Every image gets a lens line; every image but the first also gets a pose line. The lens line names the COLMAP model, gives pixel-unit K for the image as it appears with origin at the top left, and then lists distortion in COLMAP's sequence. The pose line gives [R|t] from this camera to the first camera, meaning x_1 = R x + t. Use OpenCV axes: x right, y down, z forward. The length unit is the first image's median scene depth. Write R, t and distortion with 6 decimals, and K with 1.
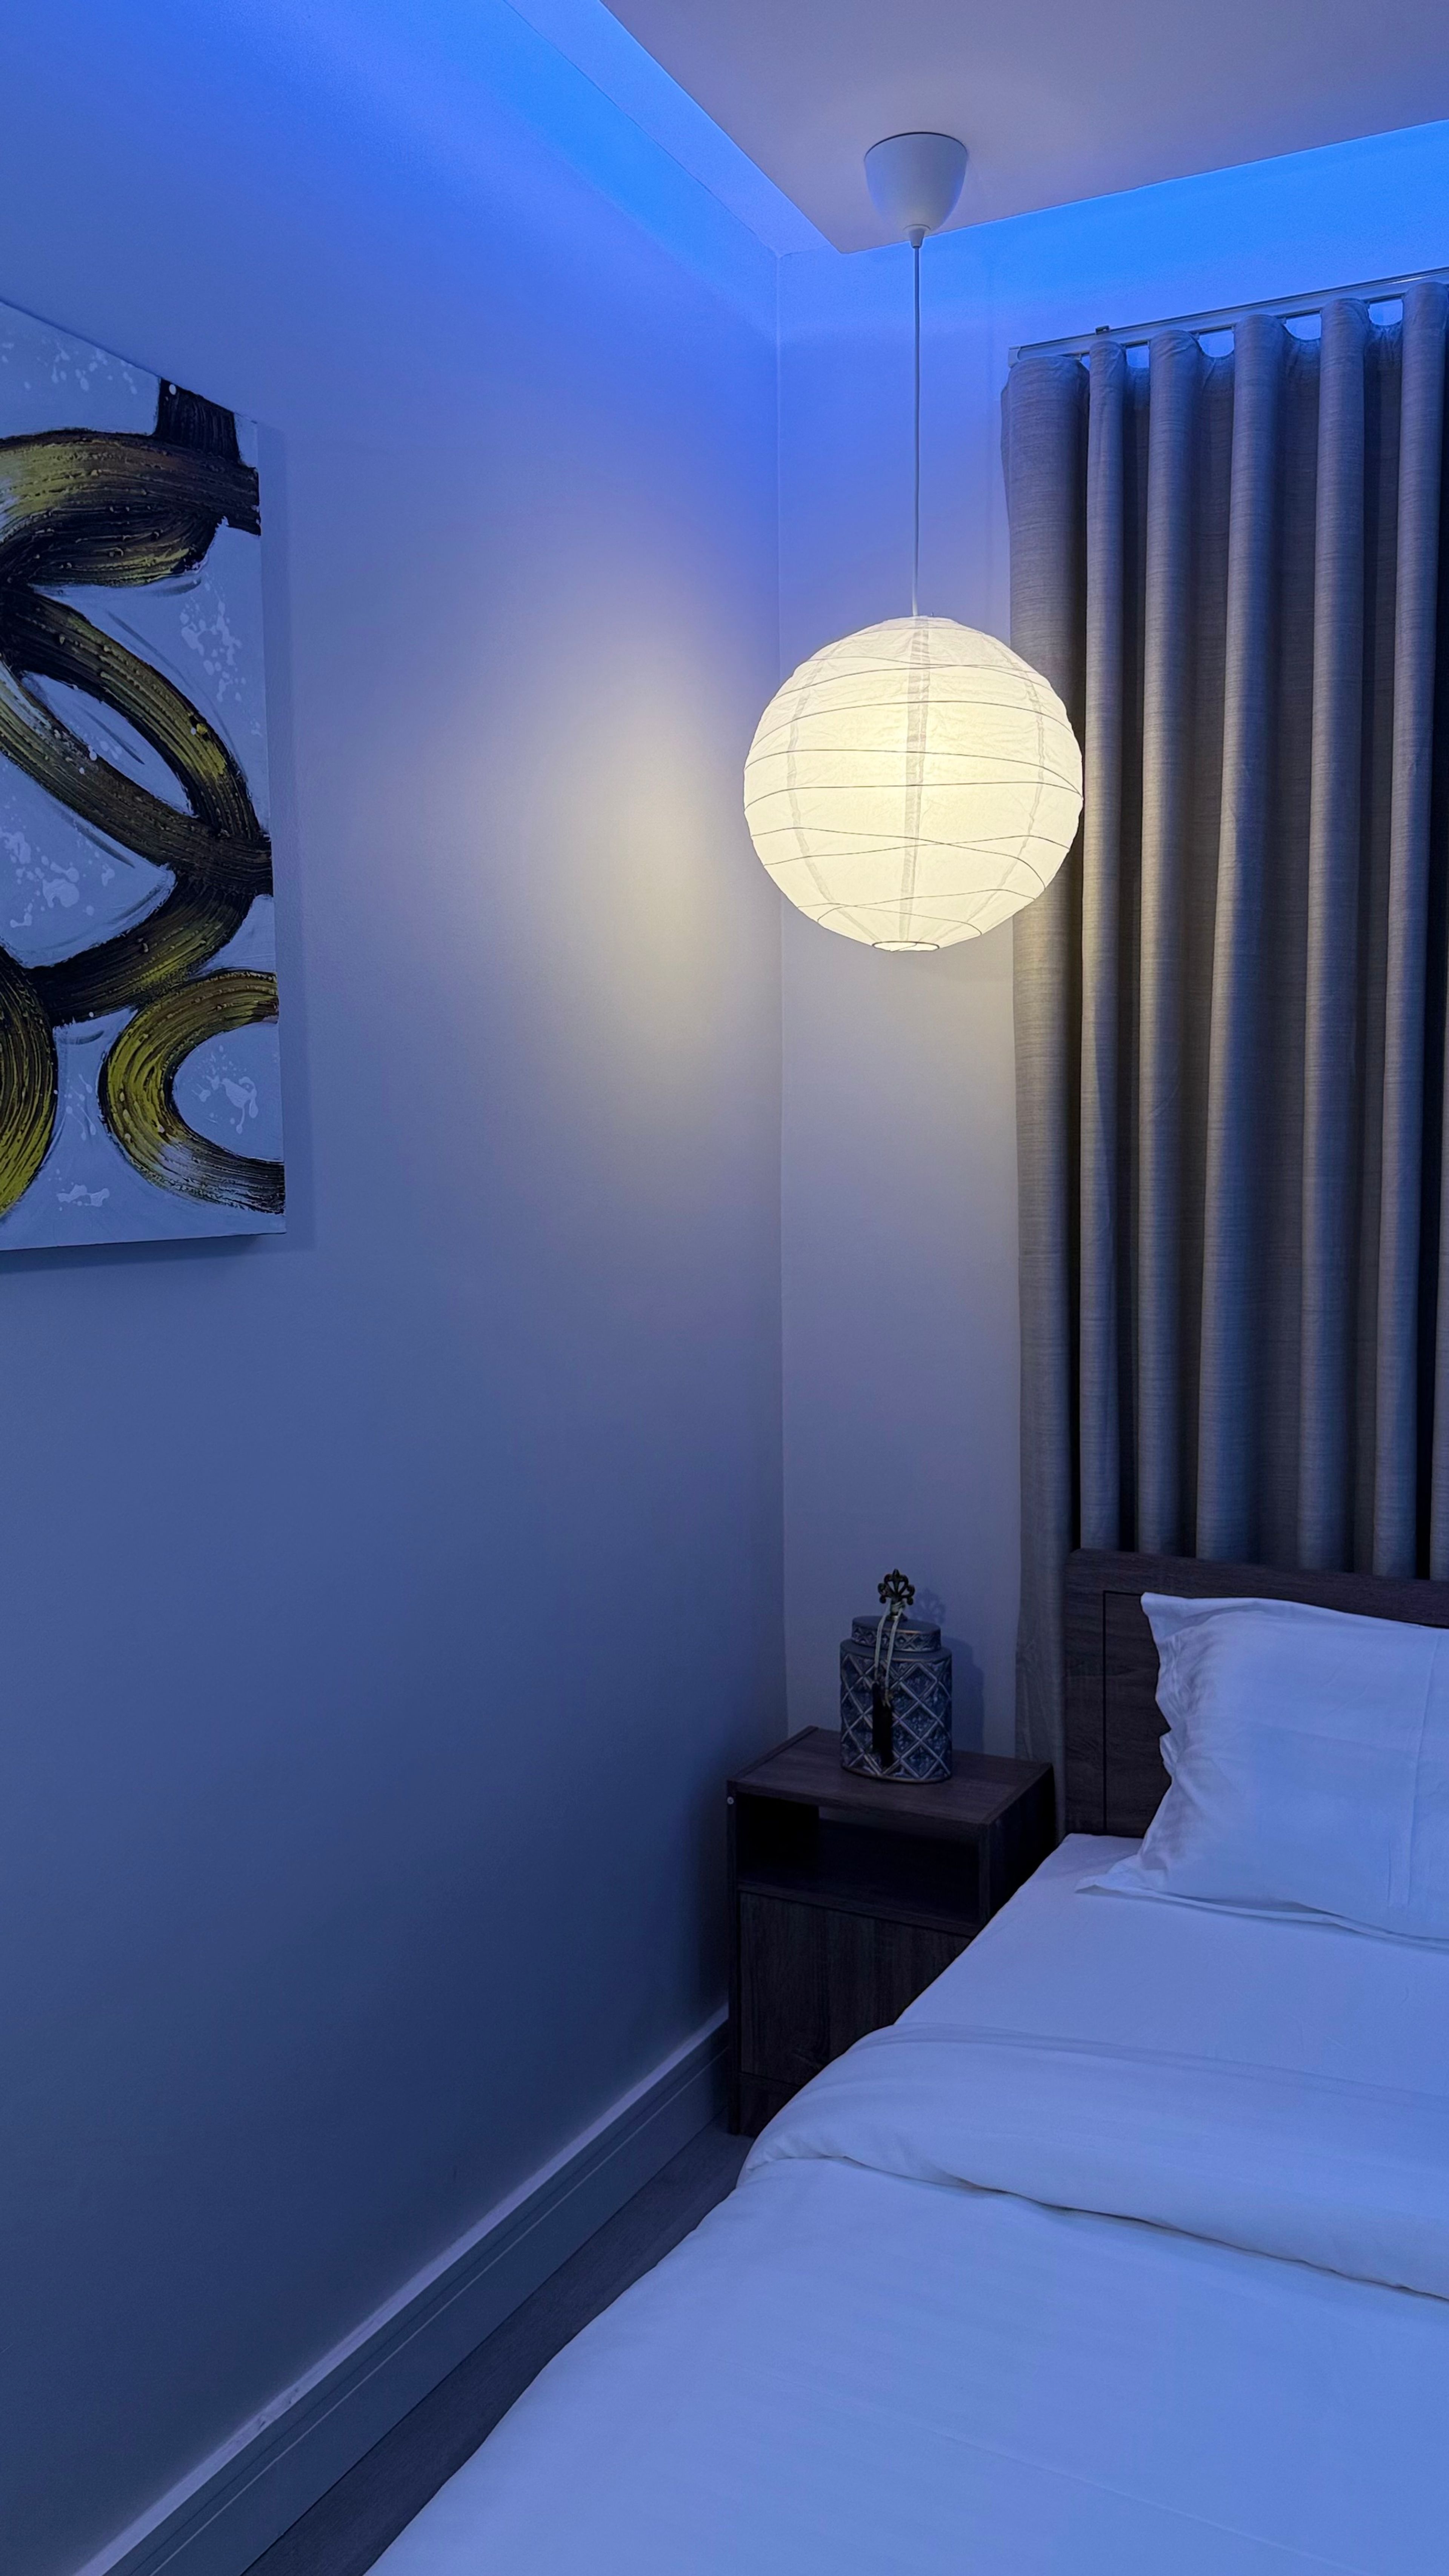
lens RADIAL K [[1910.0, 0, 733.8], [0, 1910.0, 1289.6], [0, 0, 1]] dist [-0.025935, -0.024129]
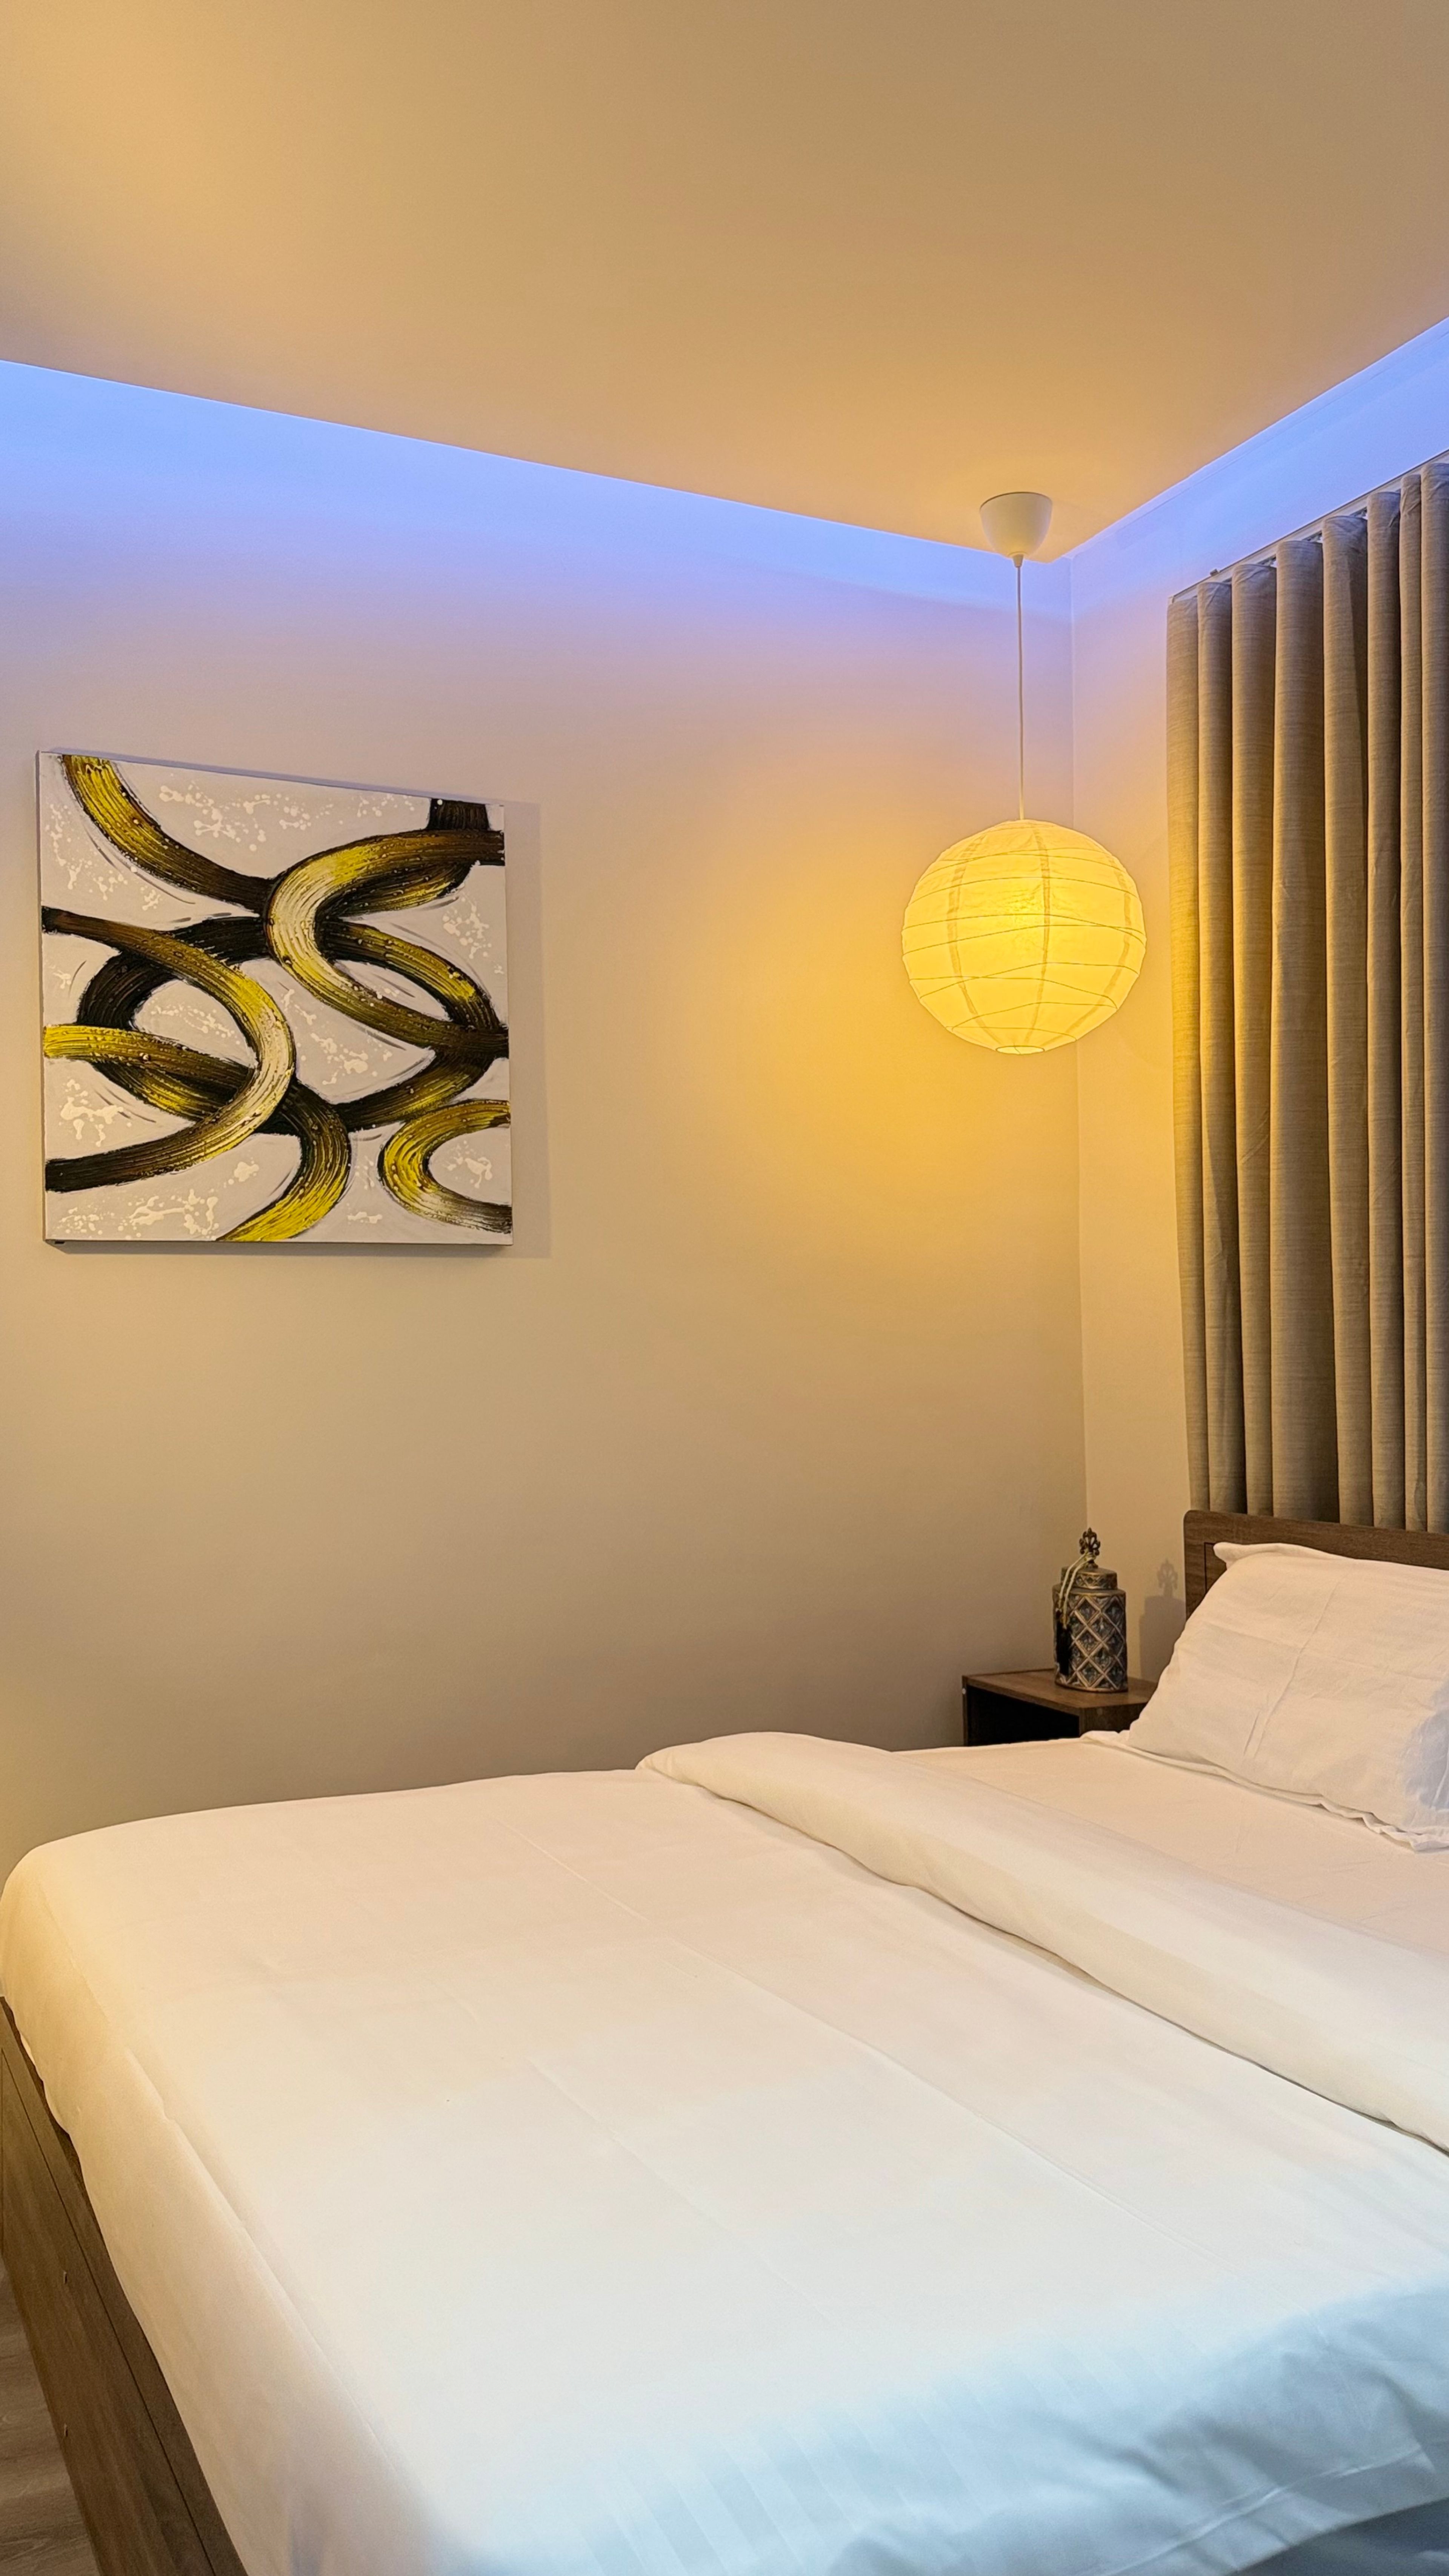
lens RADIAL K [[1937.0, 0, 723.1], [0, 1937.0, 1296.4], [0, 0, 1]] dist [-0.002186, -0.001357]
pose [[0.791139, -0.029241, -0.610937, 1.083900], [-0.036033, 0.994893, -0.094280, 0.192174], [0.610574, 0.096603, 0.786045, -0.312685]]
